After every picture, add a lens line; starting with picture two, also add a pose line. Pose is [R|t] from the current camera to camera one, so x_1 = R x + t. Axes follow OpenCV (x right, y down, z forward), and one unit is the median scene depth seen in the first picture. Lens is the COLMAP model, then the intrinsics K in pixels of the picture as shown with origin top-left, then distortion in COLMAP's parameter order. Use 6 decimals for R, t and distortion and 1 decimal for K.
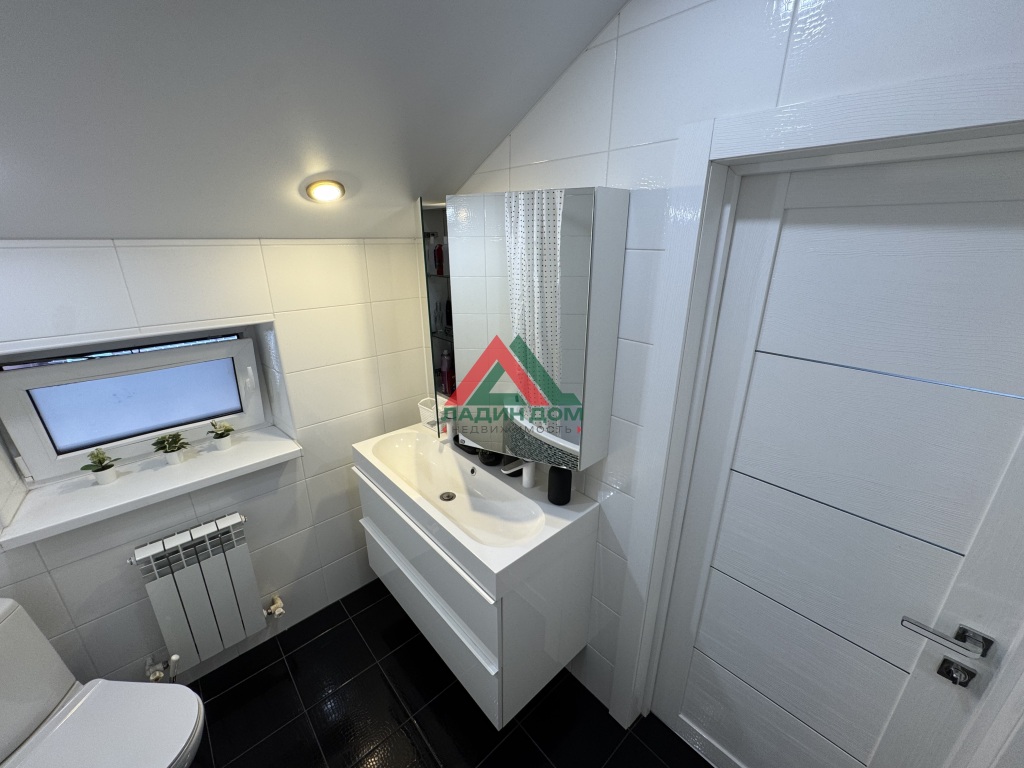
lens RADIAL K [[410.3, 0, 513.0], [0, 410.3, 382.4], [0, 0, 1]] dist [-0.005151, 0.000934]
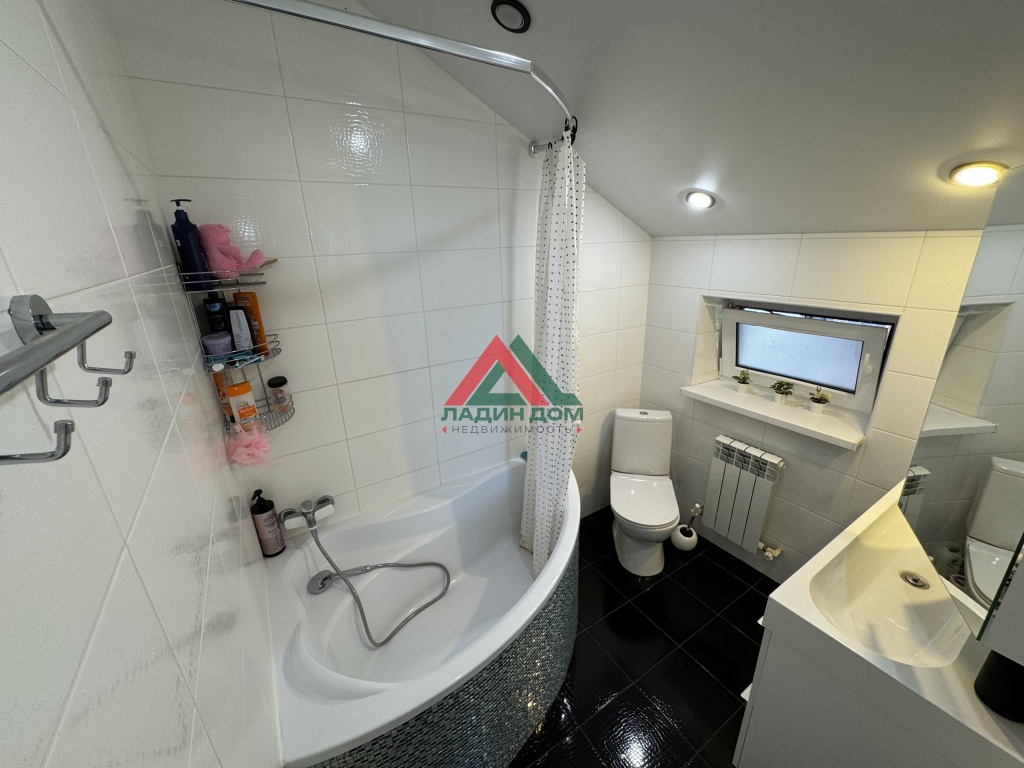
lens RADIAL K [[410.3, 0, 514.7], [0, 410.3, 384.5], [0, 0, 1]] dist [-0.005151, 0.000934]
pose [[-0.166452, 0.330594, -0.928979, 0.548440], [-0.303440, 0.879230, 0.367260, -0.085921], [0.938199, 0.343020, -0.046034, 0.245098]]
